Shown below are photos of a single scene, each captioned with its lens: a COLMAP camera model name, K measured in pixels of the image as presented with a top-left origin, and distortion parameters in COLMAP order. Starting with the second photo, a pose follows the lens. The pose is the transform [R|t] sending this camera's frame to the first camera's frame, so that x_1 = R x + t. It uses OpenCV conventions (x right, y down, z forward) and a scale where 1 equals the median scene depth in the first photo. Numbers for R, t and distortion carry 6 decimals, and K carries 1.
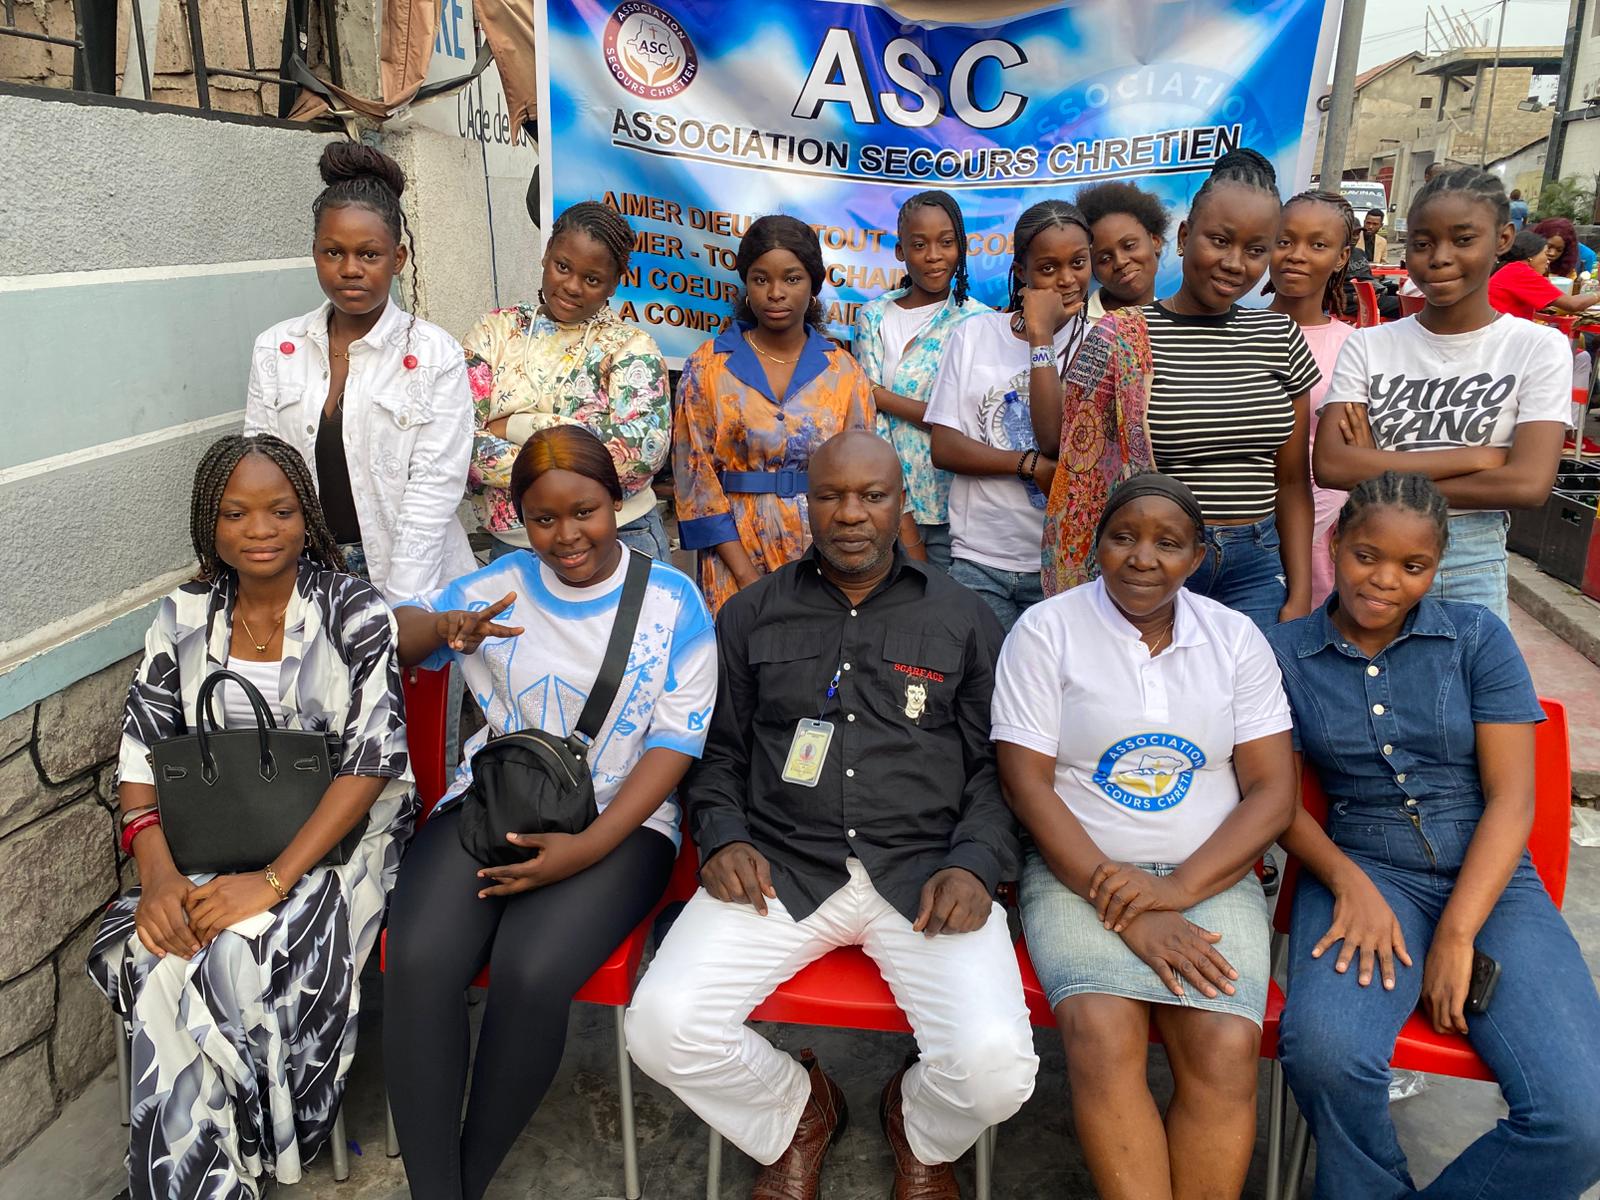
lens RADIAL K [[1272.4, 0, 785.4], [0, 1272.4, 607.3], [0, 0, 1]] dist [0.008024, -0.005312]
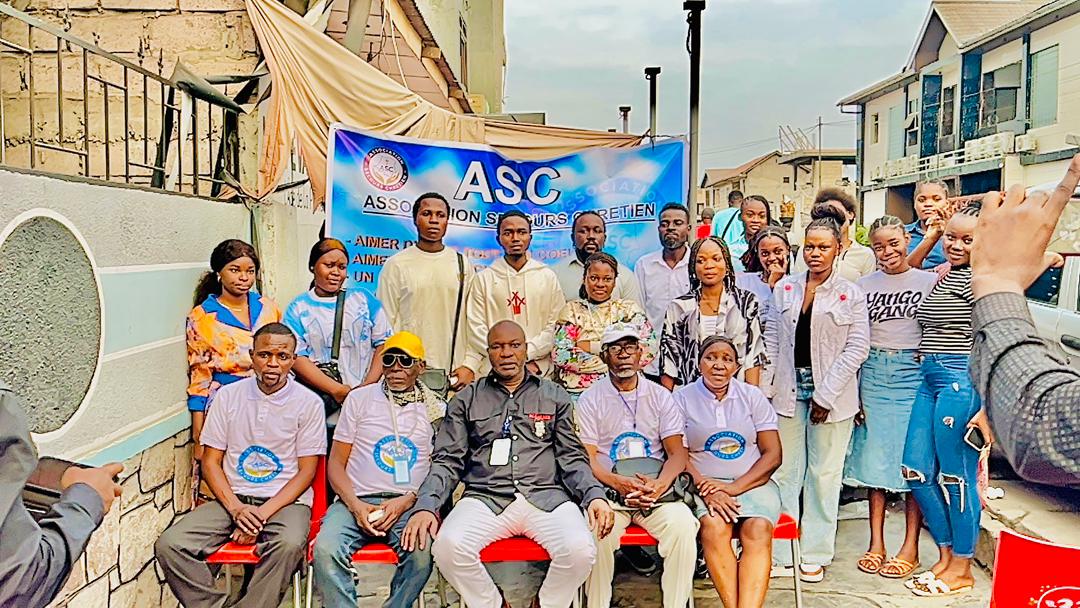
lens RADIAL K [[892.4, 0, 554.5], [0, 892.4, 303.2], [0, 0, 1]] dist [0.013877, 0.007277]
pose [[0.983083, -0.016661, 0.182400, -0.139755], [0.058856, 0.971775, -0.228452, 0.186979], [-0.173445, 0.235323, 0.956316, -0.561288]]
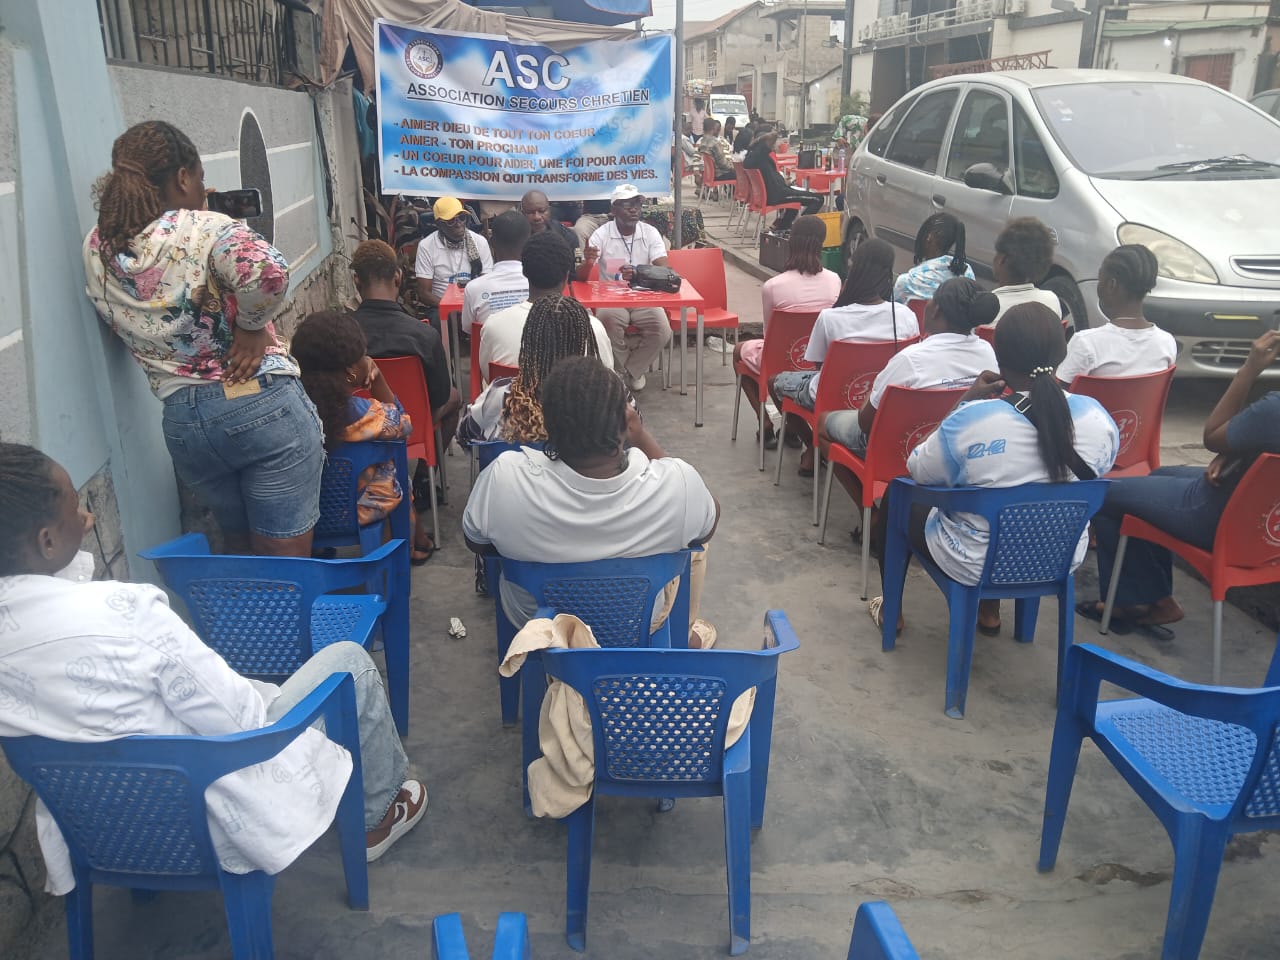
lens RADIAL K [[982.5, 0, 664.0], [0, 982.5, 482.1], [0, 0, 1]] dist [0.010561, -0.051638]
pose [[0.943144, -0.120251, 0.309870, -0.459300], [0.103010, 0.992109, 0.071479, 0.388122], [-0.316020, -0.035495, 0.948088, -1.300249]]
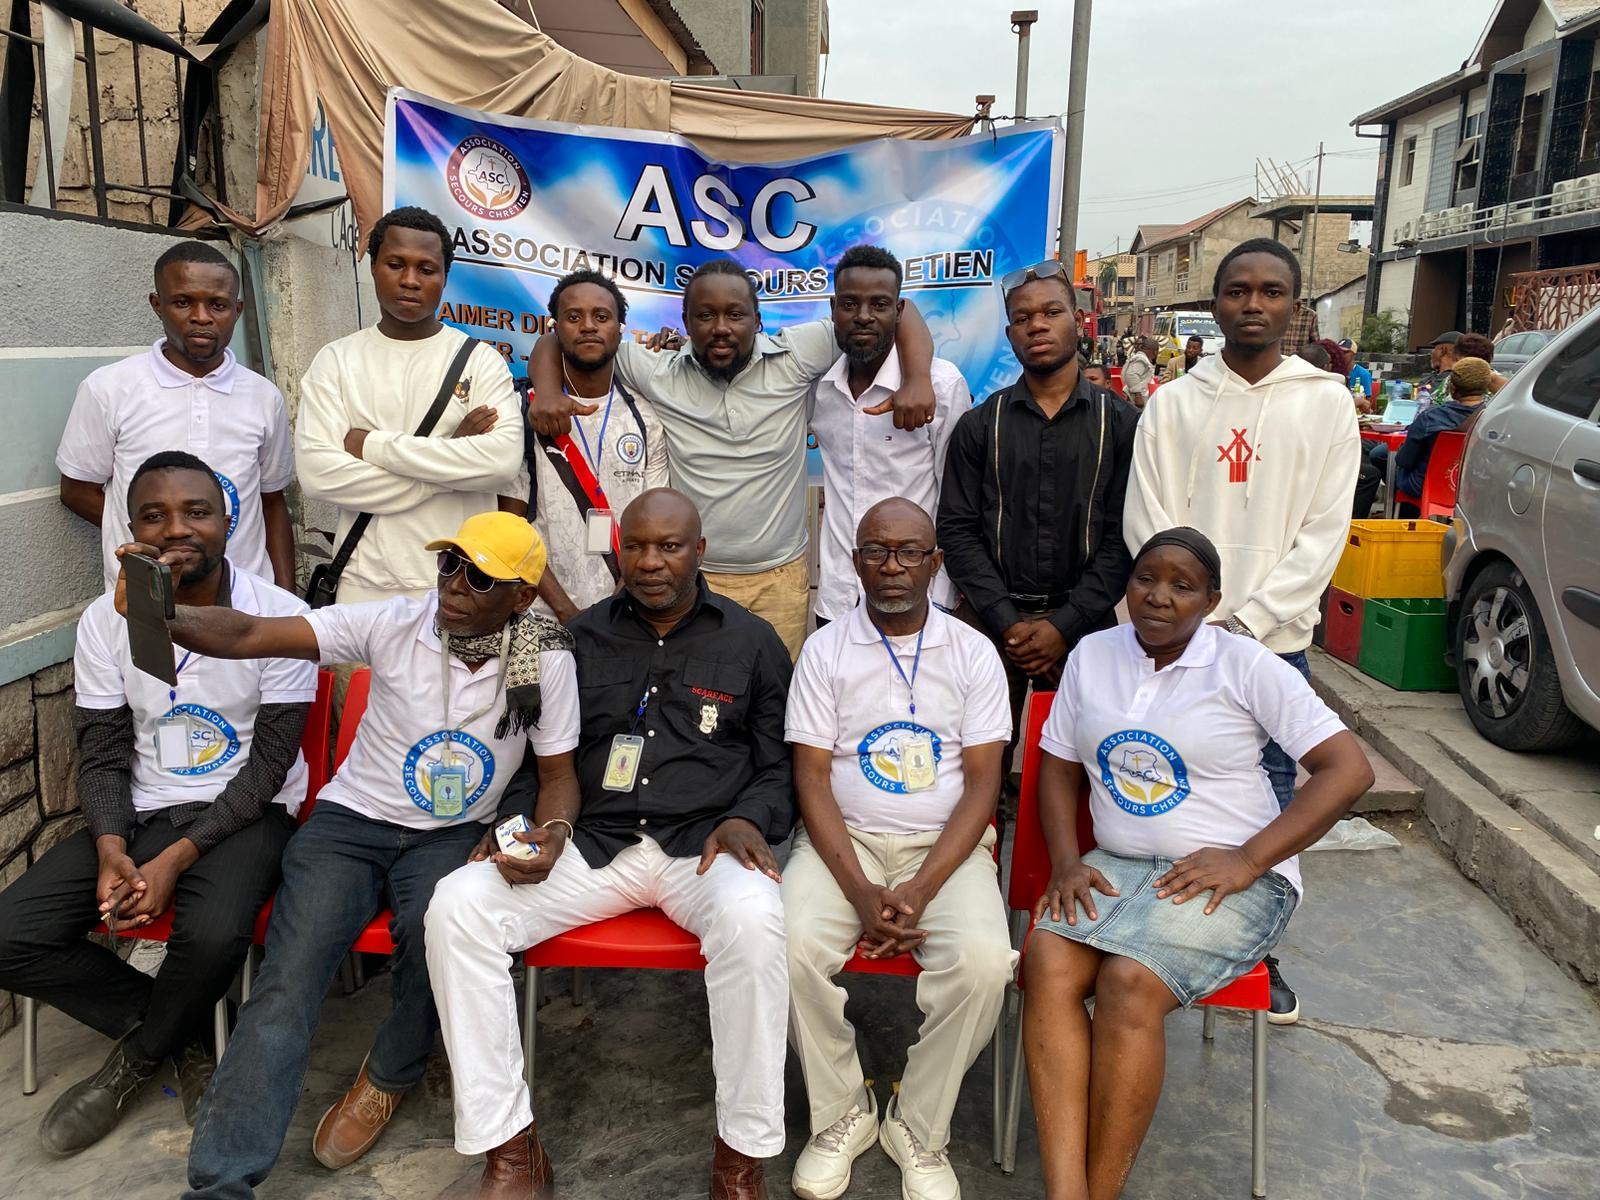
lens RADIAL K [[1265.2, 0, 787.5], [0, 1265.2, 586.1], [0, 0, 1]] dist [0.001017, 0.007374]
pose [[0.995851, -0.003537, 0.090929, 0.062800], [0.012906, 0.994633, -0.102656, 0.072998], [-0.090078, 0.103403, 0.990552, -0.172710]]
